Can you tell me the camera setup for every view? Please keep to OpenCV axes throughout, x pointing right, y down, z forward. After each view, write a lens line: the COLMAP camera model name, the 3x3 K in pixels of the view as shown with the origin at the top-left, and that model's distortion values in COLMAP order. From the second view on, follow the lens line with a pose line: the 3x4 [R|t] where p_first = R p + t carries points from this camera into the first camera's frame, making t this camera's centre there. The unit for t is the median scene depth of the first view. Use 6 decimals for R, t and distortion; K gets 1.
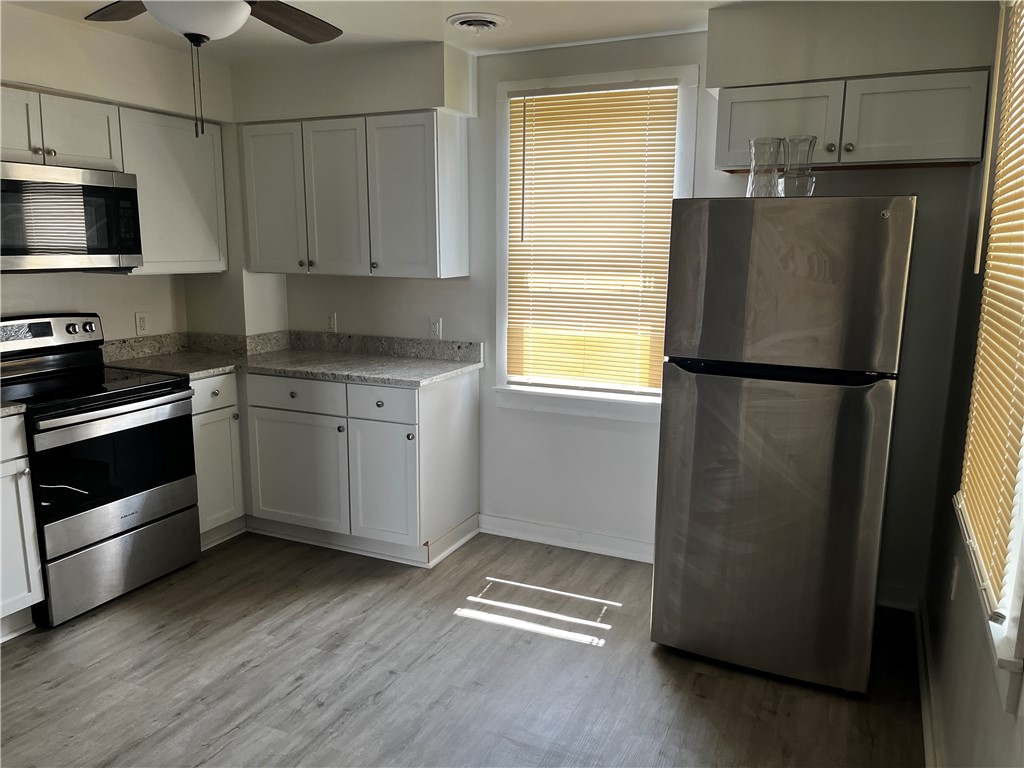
lens RADIAL K [[771.9, 0, 514.3], [0, 771.9, 386.9], [0, 0, 1]] dist [-0.007513, -0.026196]
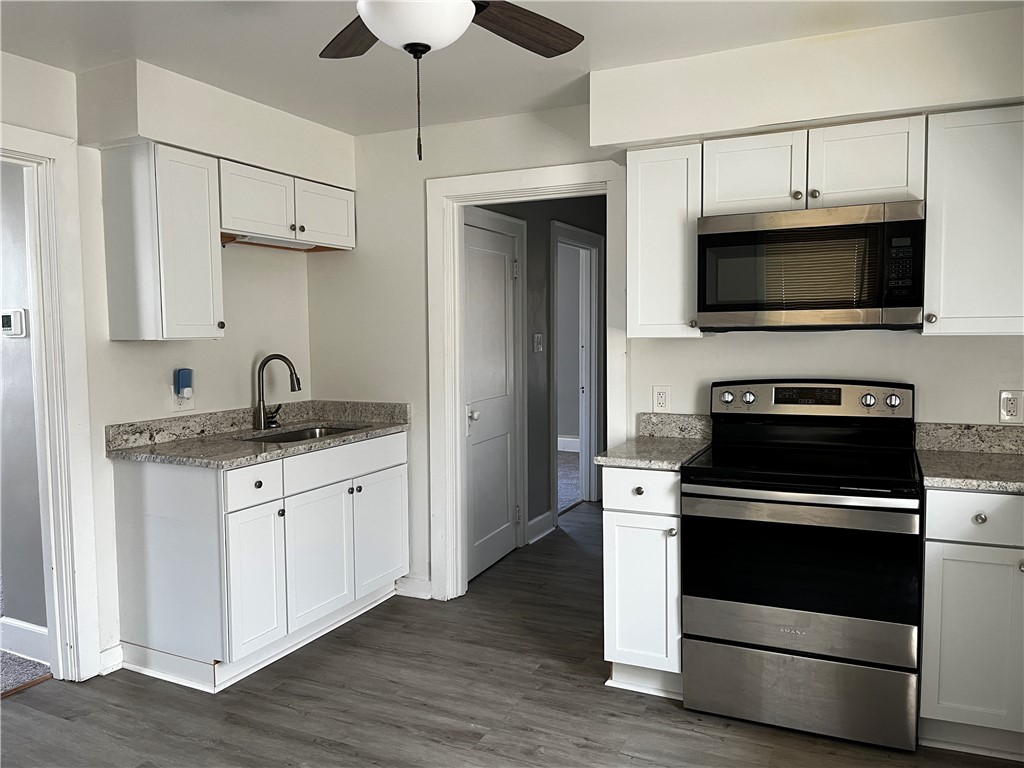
lens RADIAL K [[771.9, 0, 512.8], [0, 771.9, 381.9], [0, 0, 1]] dist [-0.007513, -0.026196]
pose [[-0.021944, 0.053661, -0.998318, 0.266294], [-0.170217, 0.983779, 0.056621, -0.078235], [0.985162, 0.171173, -0.012454, 0.644844]]
